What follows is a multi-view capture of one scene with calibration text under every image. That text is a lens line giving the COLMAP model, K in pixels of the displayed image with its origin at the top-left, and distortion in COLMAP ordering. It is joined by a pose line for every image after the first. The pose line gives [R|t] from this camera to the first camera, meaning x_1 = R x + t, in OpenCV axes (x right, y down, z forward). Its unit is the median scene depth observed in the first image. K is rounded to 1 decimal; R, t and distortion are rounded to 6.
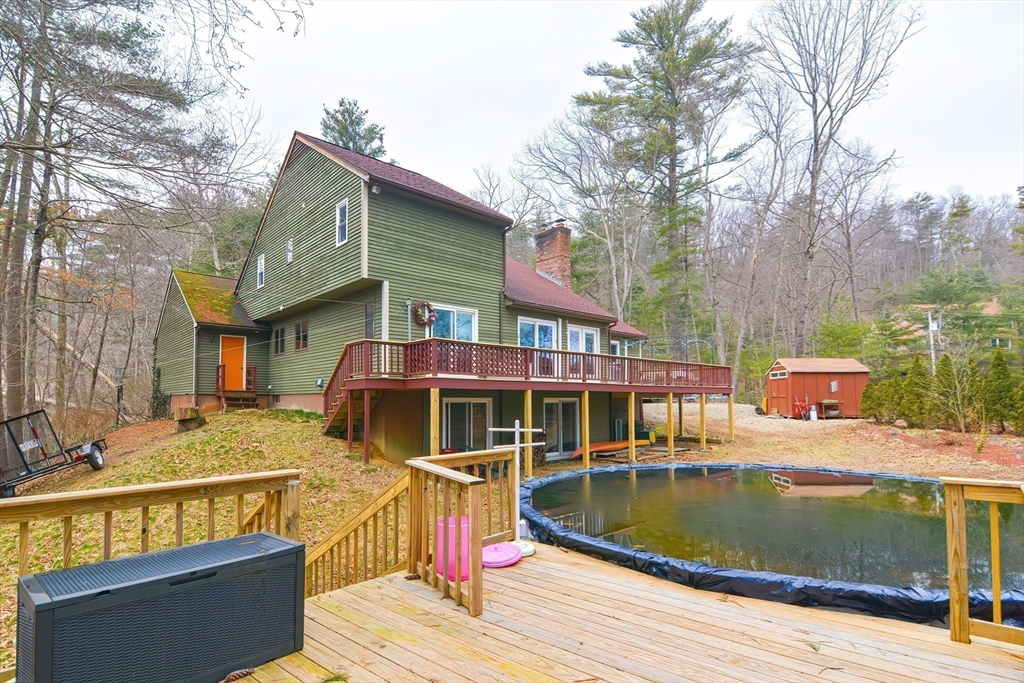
lens RADIAL K [[508.6, 0, 513.6], [0, 508.6, 388.2], [0, 0, 1]] dist [-0.002013, -0.000754]
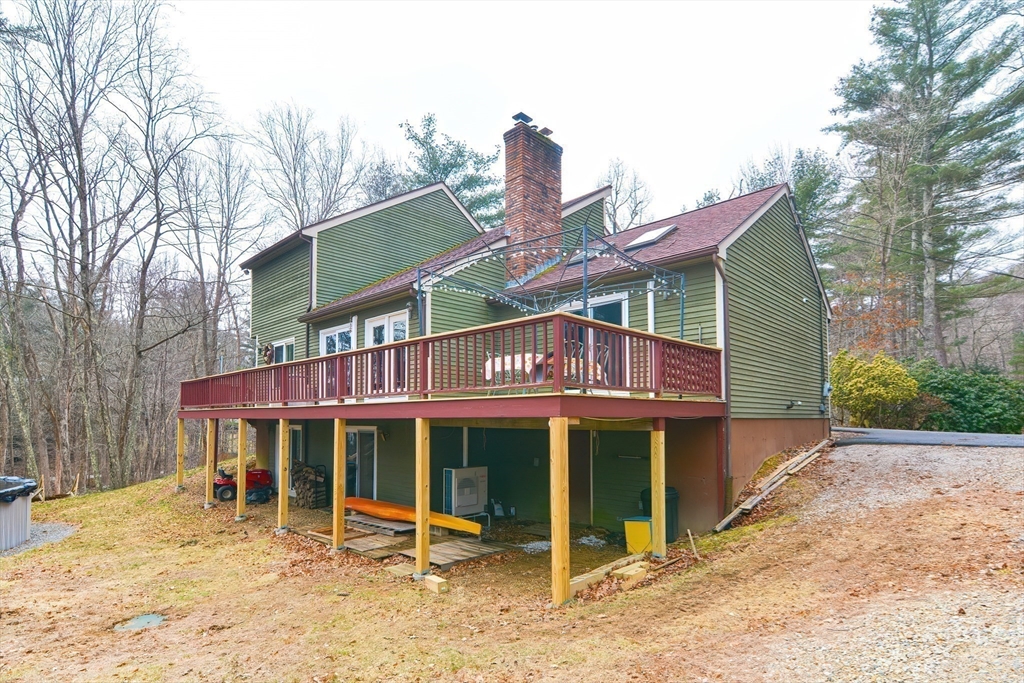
lens RADIAL K [[515.4, 0, 511.4], [0, 515.4, 400.7], [0, 0, 1]] dist [-0.002300, -0.001398]
pose [[0.057085, -0.033269, -0.997815, 0.827710], [0.023306, 0.999217, -0.031982, 0.012374], [0.998097, -0.021429, 0.057816, 1.173151]]
